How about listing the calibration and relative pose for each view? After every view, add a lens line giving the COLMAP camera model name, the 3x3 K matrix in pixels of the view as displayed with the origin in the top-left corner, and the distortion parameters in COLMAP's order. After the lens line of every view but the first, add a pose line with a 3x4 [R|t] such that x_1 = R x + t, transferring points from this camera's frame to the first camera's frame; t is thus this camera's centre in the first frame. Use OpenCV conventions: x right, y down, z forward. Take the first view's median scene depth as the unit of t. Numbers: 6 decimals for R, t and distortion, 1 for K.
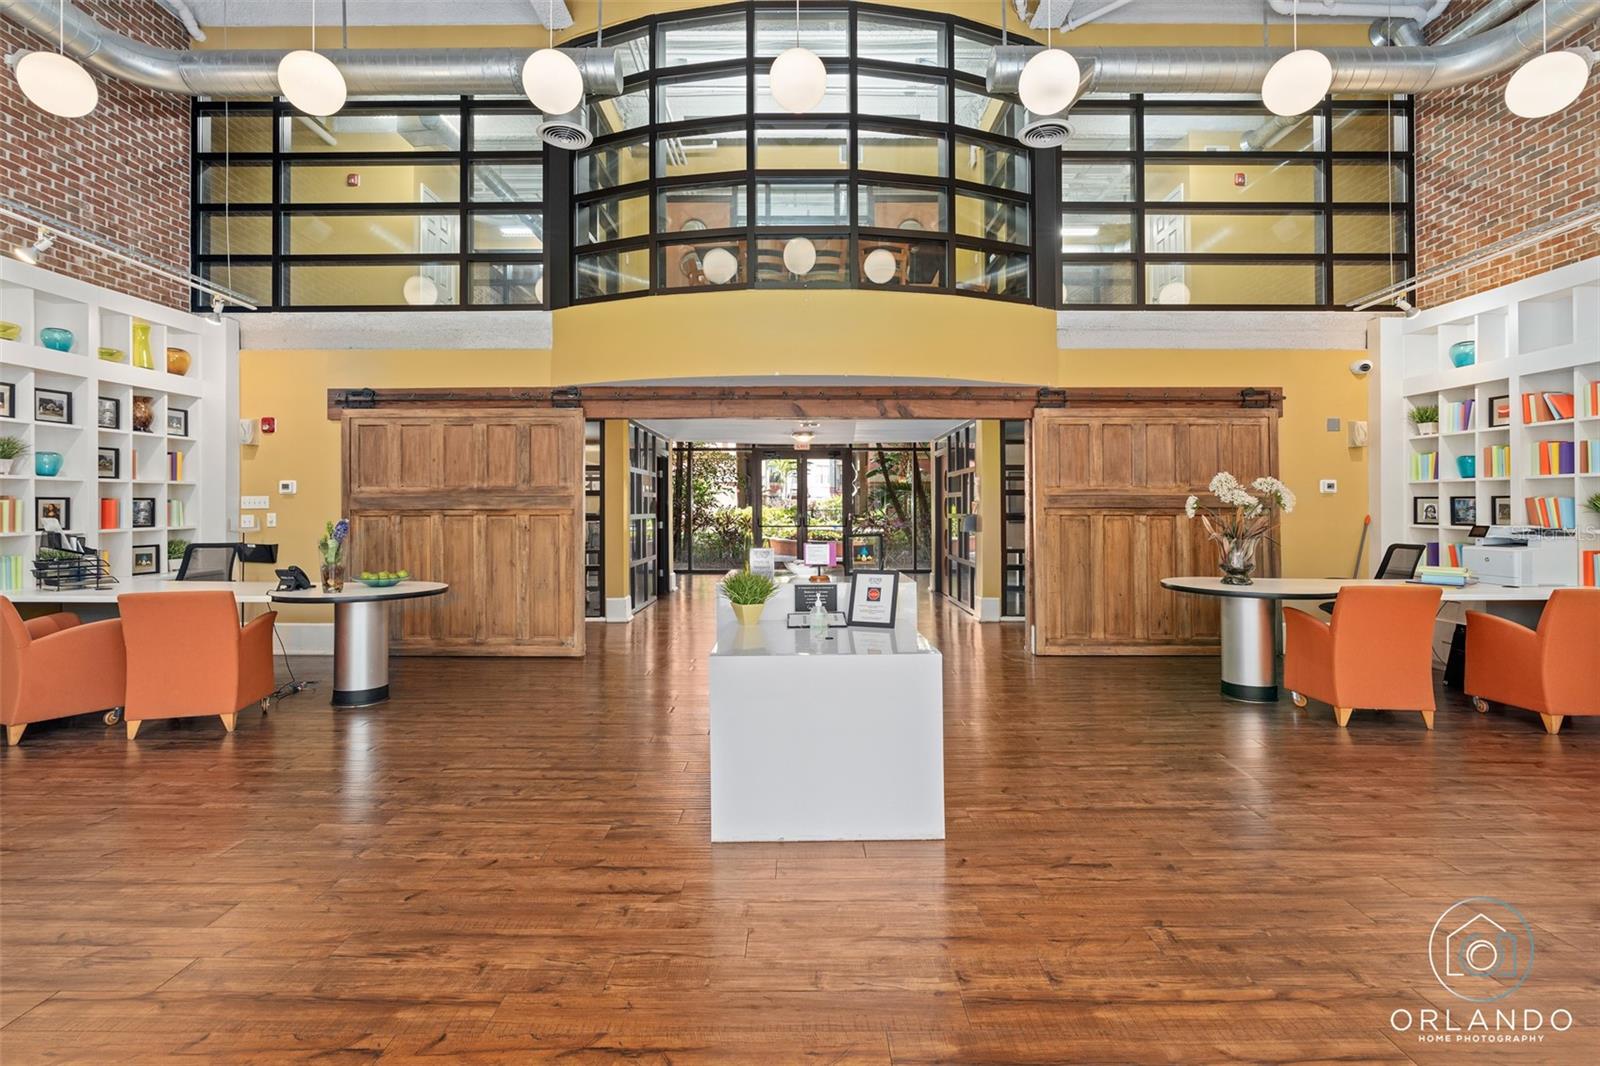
lens RADIAL K [[731.9, 0, 798.2], [0, 731.9, 518.9], [0, 0, 1]] dist [-0.014371, 0.003592]
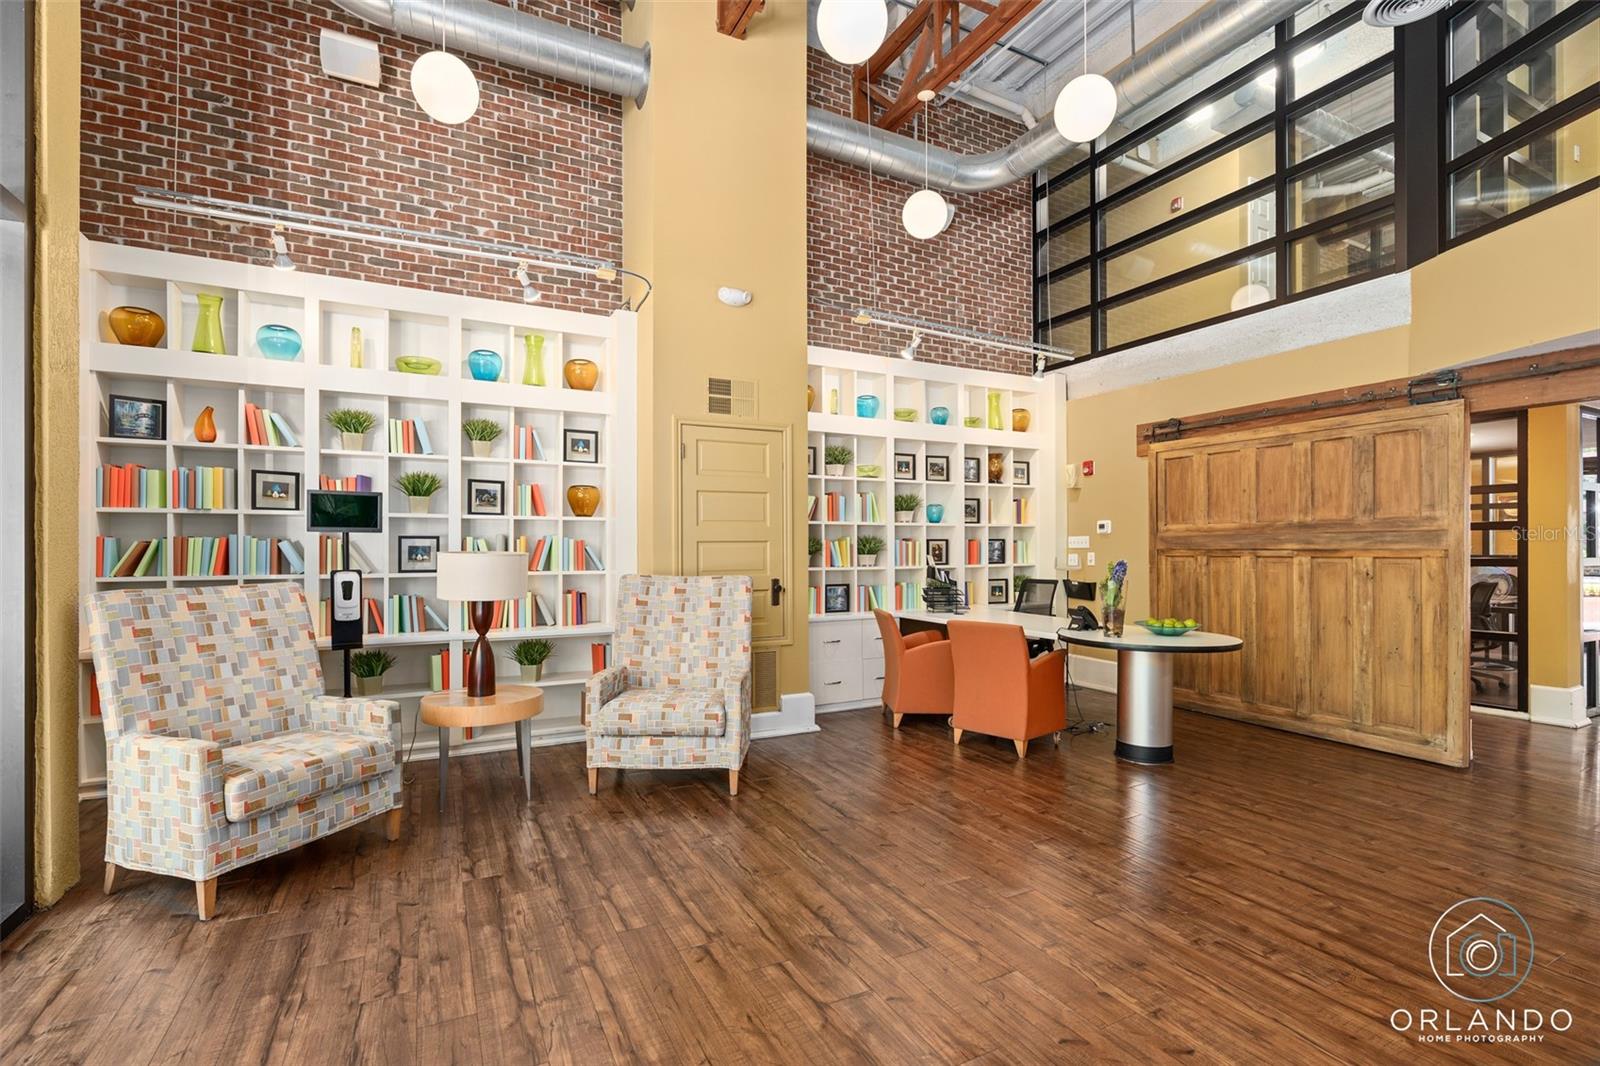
lens RADIAL K [[731.9, 0, 816.8], [0, 731.9, 551.2], [0, 0, 1]] dist [-0.014371, 0.003592]
pose [[0.471198, 0.004097, -0.882018, 0.014172], [-0.013013, 0.999913, -0.002308, -0.002647], [0.881931, 0.012565, 0.471211, 0.173907]]
